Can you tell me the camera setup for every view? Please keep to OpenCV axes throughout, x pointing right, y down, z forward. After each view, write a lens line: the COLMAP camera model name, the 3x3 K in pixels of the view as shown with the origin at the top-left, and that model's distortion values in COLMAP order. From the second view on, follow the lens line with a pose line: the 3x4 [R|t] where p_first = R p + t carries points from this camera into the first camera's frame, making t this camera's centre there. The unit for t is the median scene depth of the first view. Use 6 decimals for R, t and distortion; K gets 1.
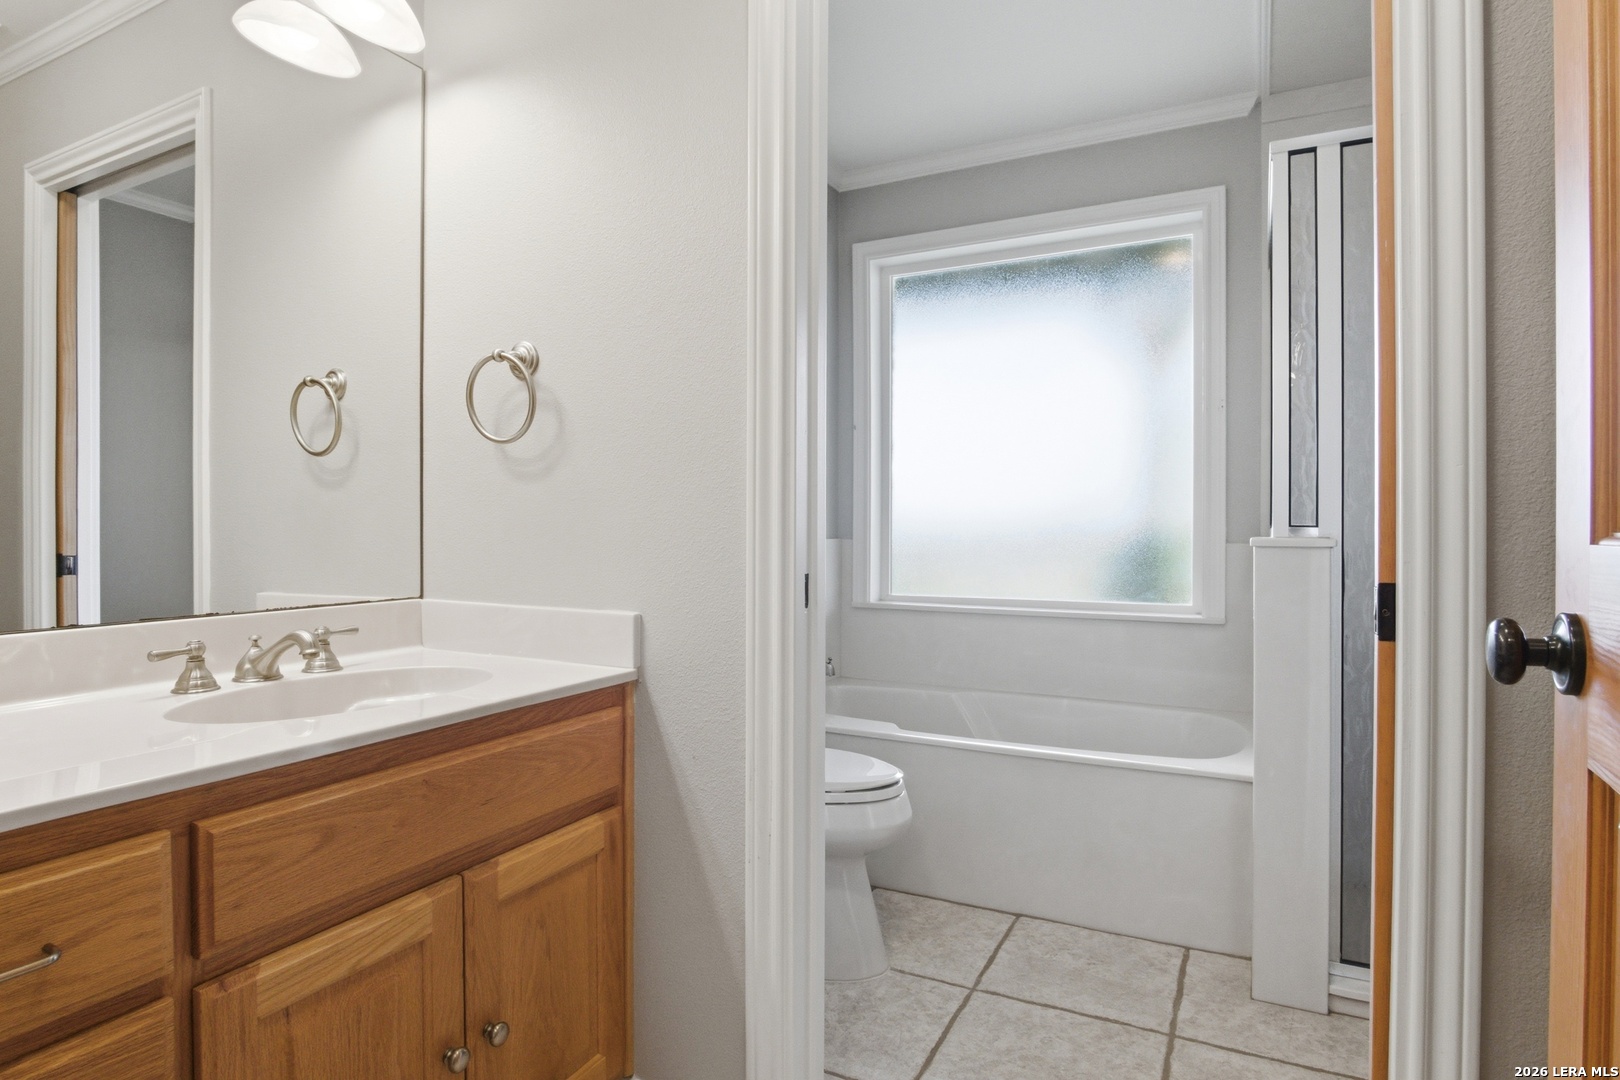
lens RADIAL K [[866.0, 0, 817.6], [0, 866.0, 532.7], [0, 0, 1]] dist [-0.025736, 0.001635]
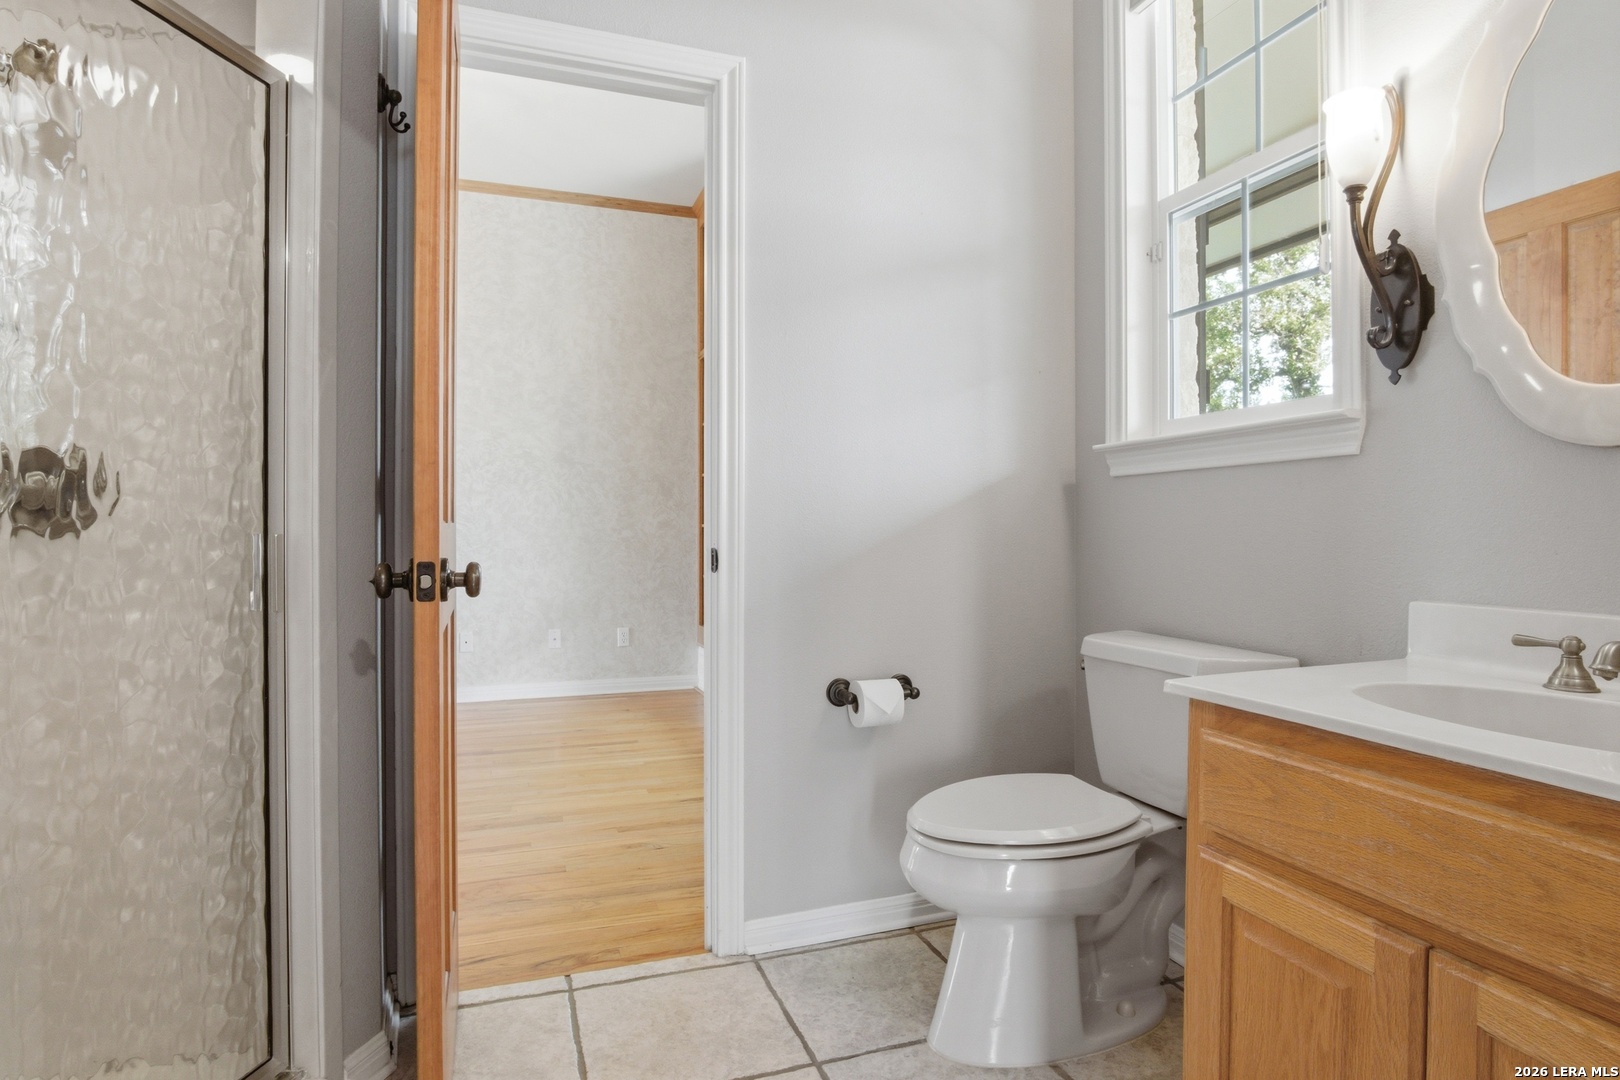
lens RADIAL K [[866.0, 0, 810.5], [0, 866.0, 536.0], [0, 0, 1]] dist [-0.025736, 0.001635]
pose [[-0.684430, 0.003891, -0.729068, 0.236959], [-0.000901, 0.999980, 0.006183, 0.006588], [0.729078, 0.004889, -0.684413, 0.486569]]
